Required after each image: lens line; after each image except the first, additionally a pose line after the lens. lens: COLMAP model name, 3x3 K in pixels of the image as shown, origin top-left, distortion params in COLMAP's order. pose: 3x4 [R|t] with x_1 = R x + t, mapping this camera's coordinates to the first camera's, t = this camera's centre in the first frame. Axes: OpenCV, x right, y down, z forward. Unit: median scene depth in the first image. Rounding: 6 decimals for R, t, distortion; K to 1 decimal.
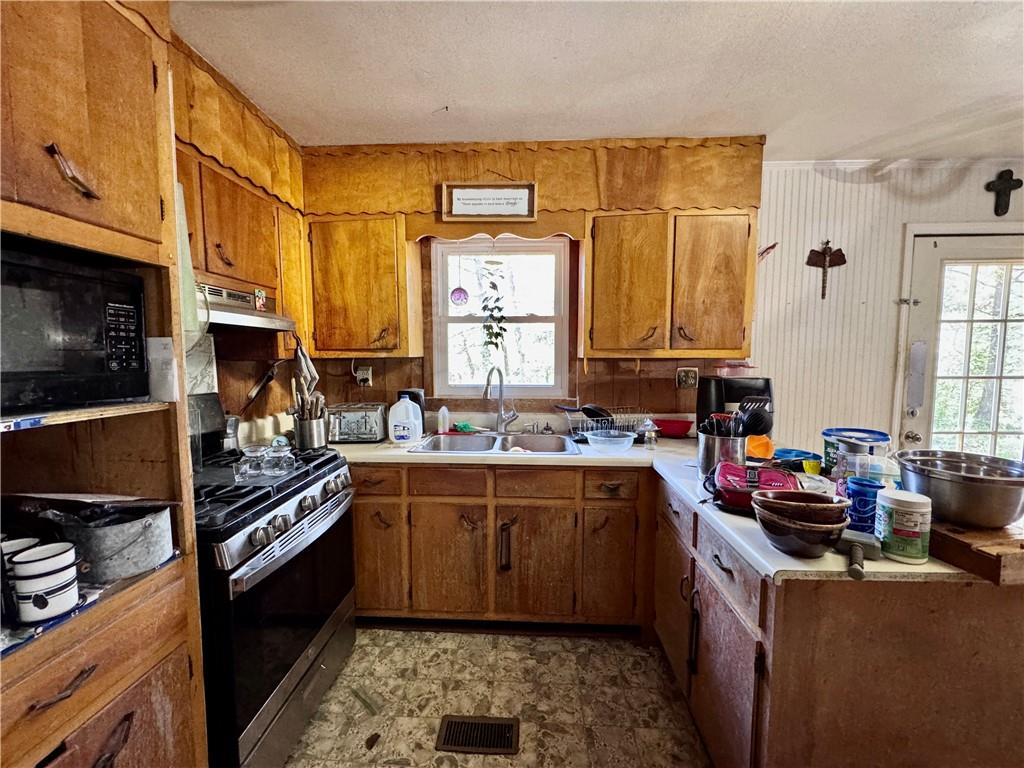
lens RADIAL K [[408.6, 0, 512.0], [0, 408.6, 384.0], [0, 0, 1]] dist [-0.001983, 0.000159]
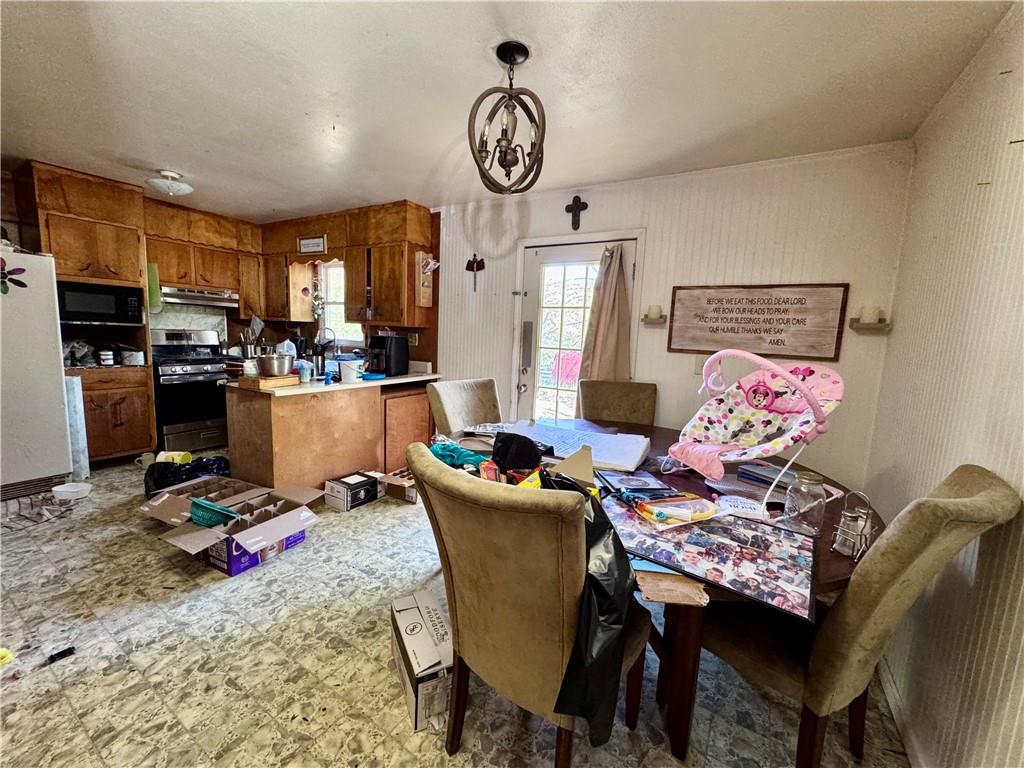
lens RADIAL K [[408.6, 0, 512.0], [0, 408.6, 384.0], [0, 0, 1]] dist [-0.001983, 0.000159]
pose [[0.876427, 0.102689, -0.470458, 1.744209], [-0.085783, 0.994665, 0.057304, 0.040028], [0.473833, -0.009866, 0.880560, -0.313120]]
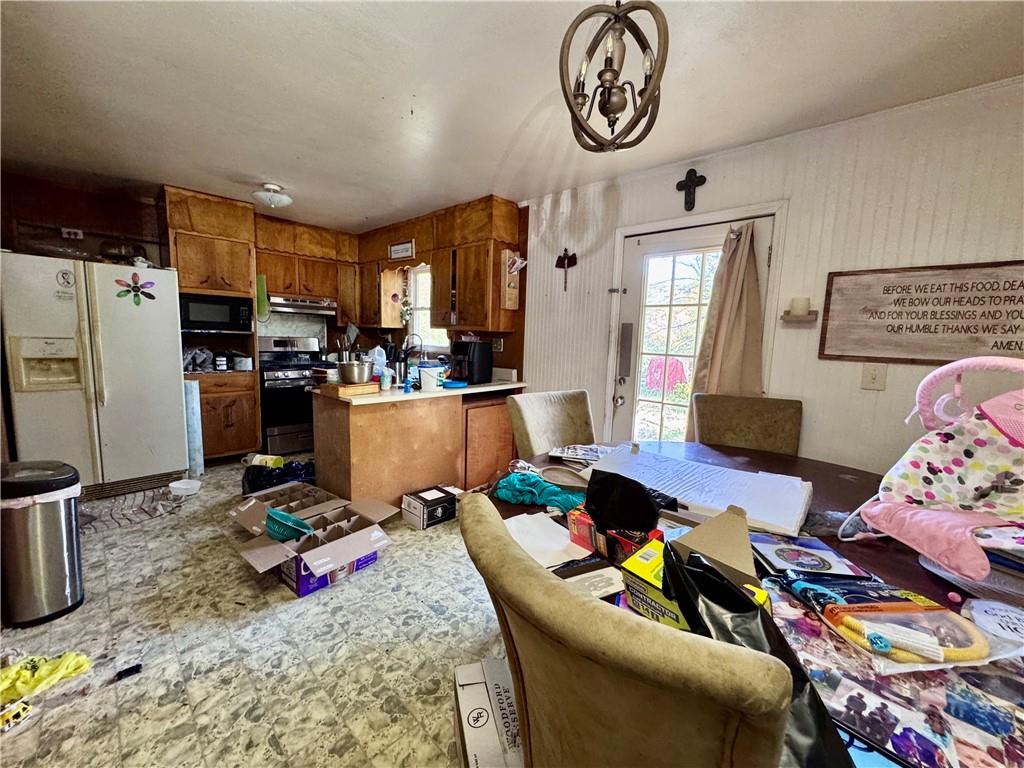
lens RADIAL K [[408.6, 0, 512.0], [0, 408.6, 384.0], [0, 0, 1]] dist [-0.001983, 0.000159]
pose [[0.752691, 0.108383, -0.649392, 1.645989], [-0.089477, 0.994045, 0.062196, 0.035251], [0.652266, 0.011291, 0.757906, -0.164575]]
